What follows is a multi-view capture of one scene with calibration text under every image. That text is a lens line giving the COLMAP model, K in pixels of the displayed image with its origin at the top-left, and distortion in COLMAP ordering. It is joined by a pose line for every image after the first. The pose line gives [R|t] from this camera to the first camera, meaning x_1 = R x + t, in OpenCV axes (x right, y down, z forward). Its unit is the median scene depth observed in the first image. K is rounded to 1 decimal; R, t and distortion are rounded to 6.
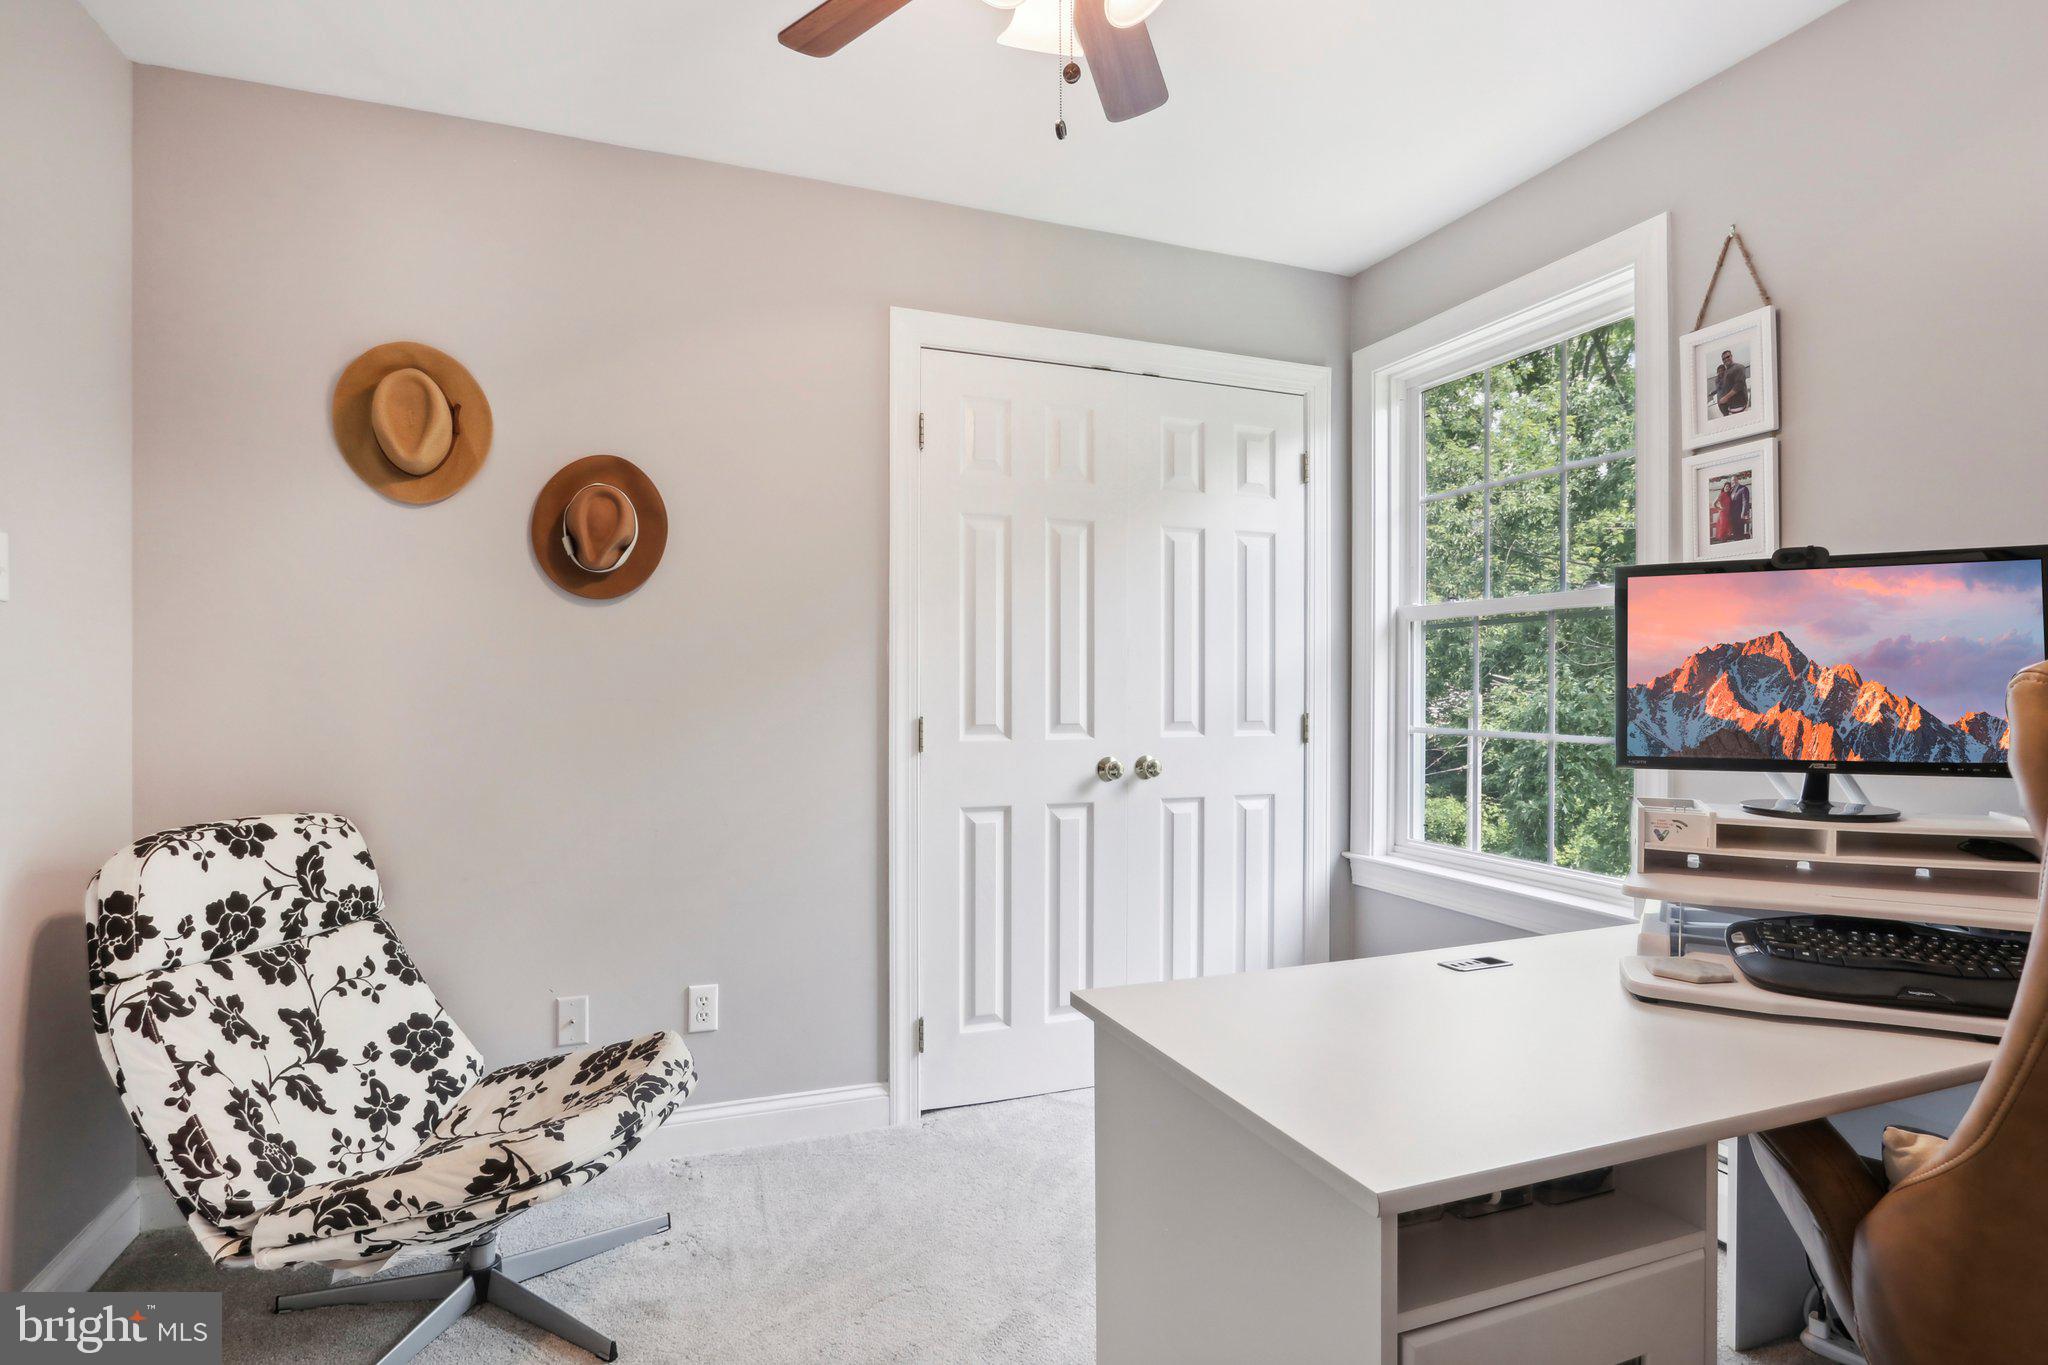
lens RADIAL K [[1044.4, 0, 1024.0], [0, 1044.4, 682.5], [0, 0, 1]] dist [0.002970, 0.000353]
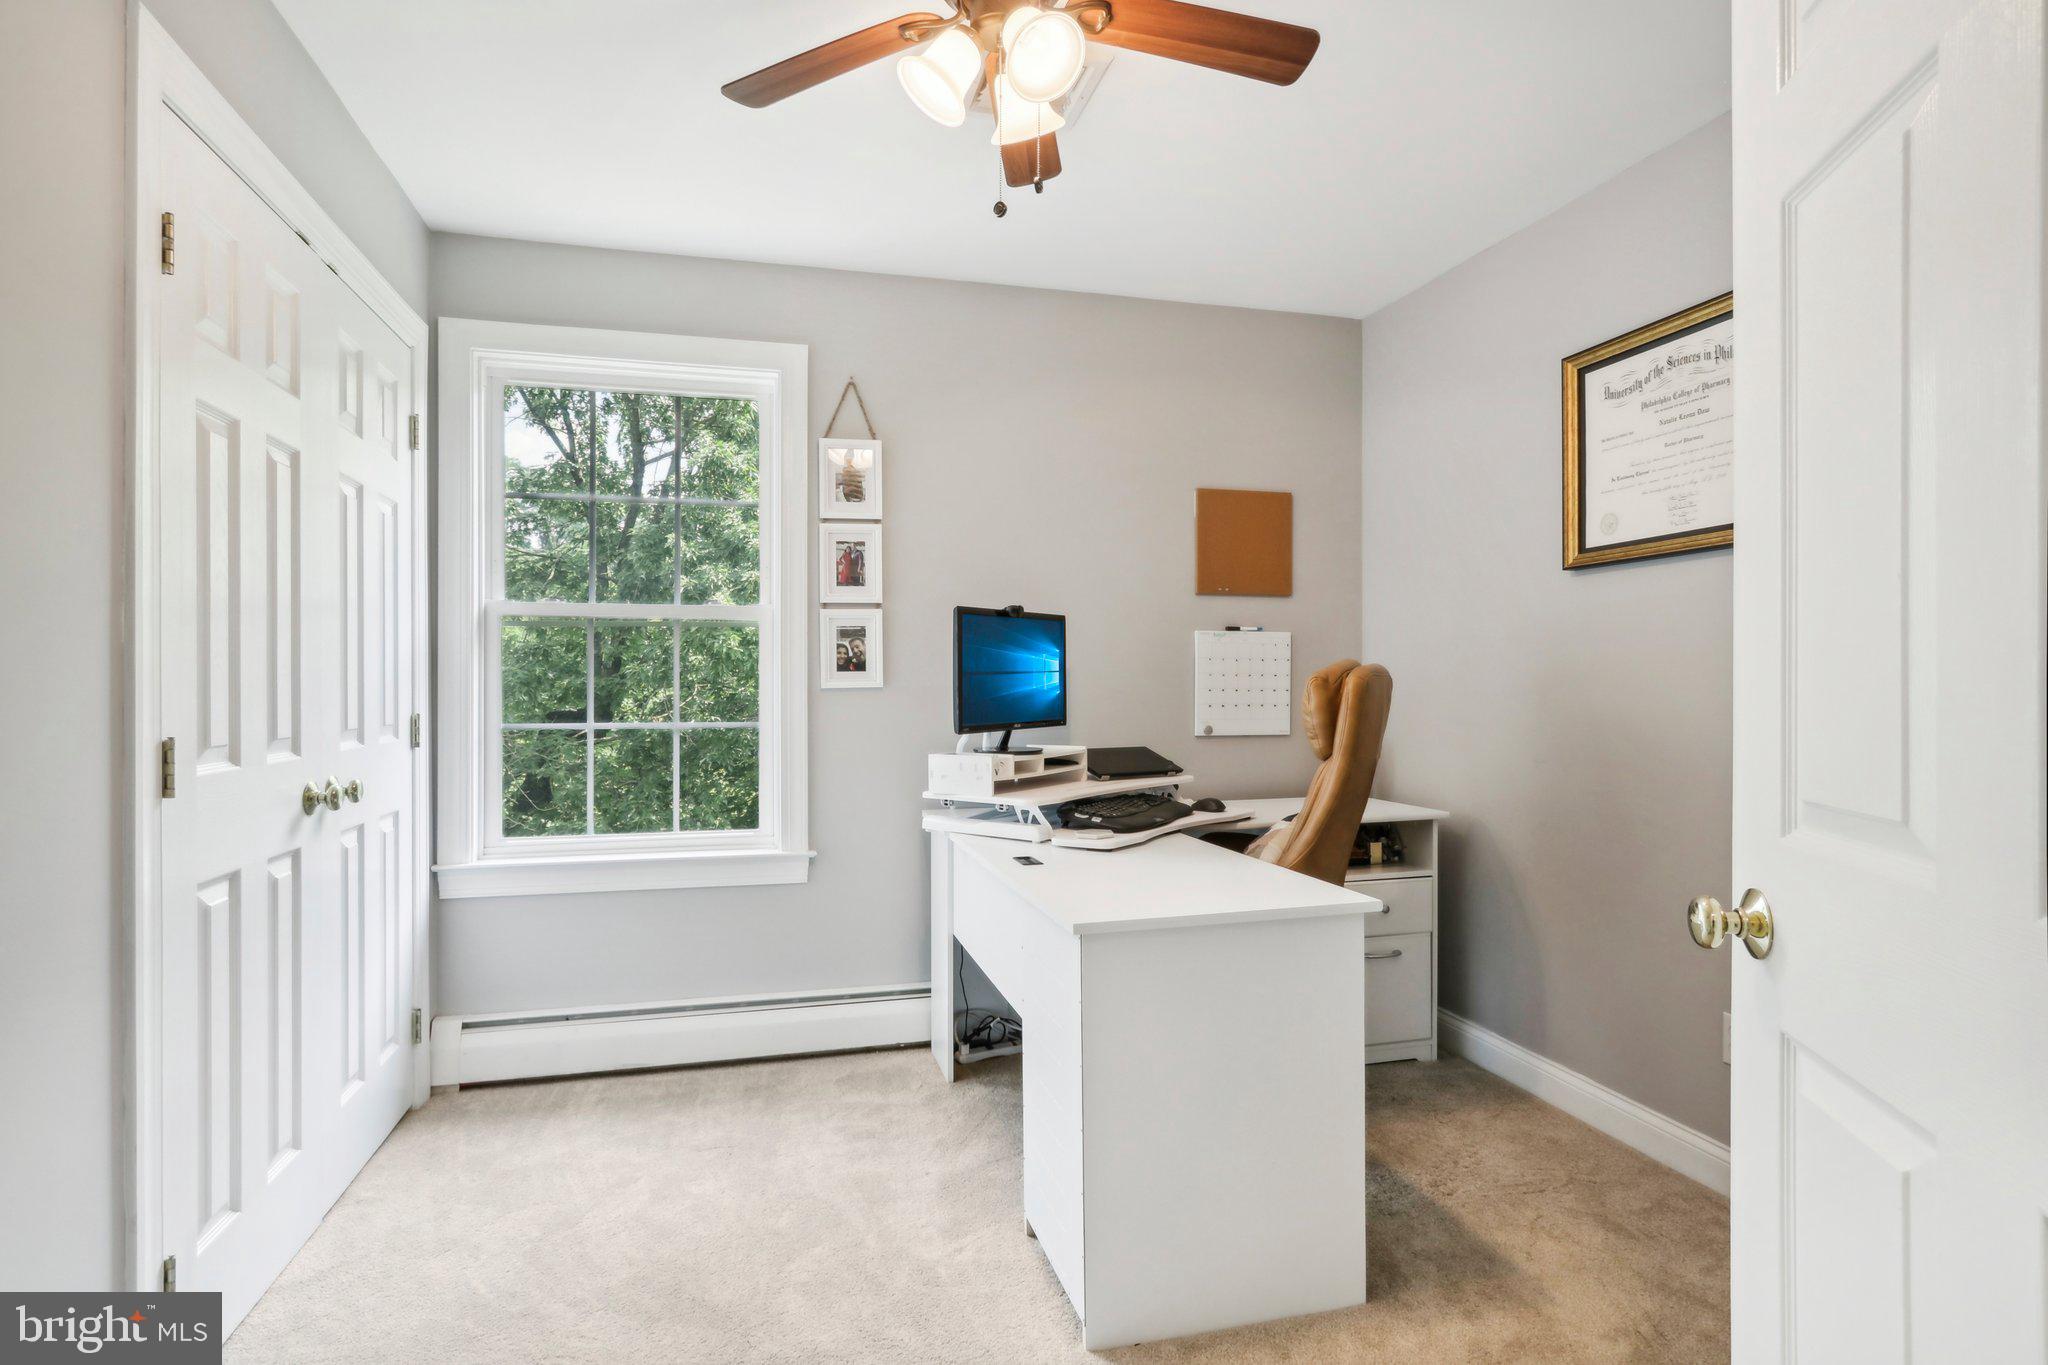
lens RADIAL K [[1026.8, 0, 1024.0], [0, 1026.8, 682.5], [0, 0, 1]] dist [-0.000638, 0.000302]
pose [[0.112540, -0.002112, 0.993645, -0.746569], [-0.002550, 0.999994, 0.002415, 0.000610], [-0.993644, -0.002806, 0.112534, 0.565605]]
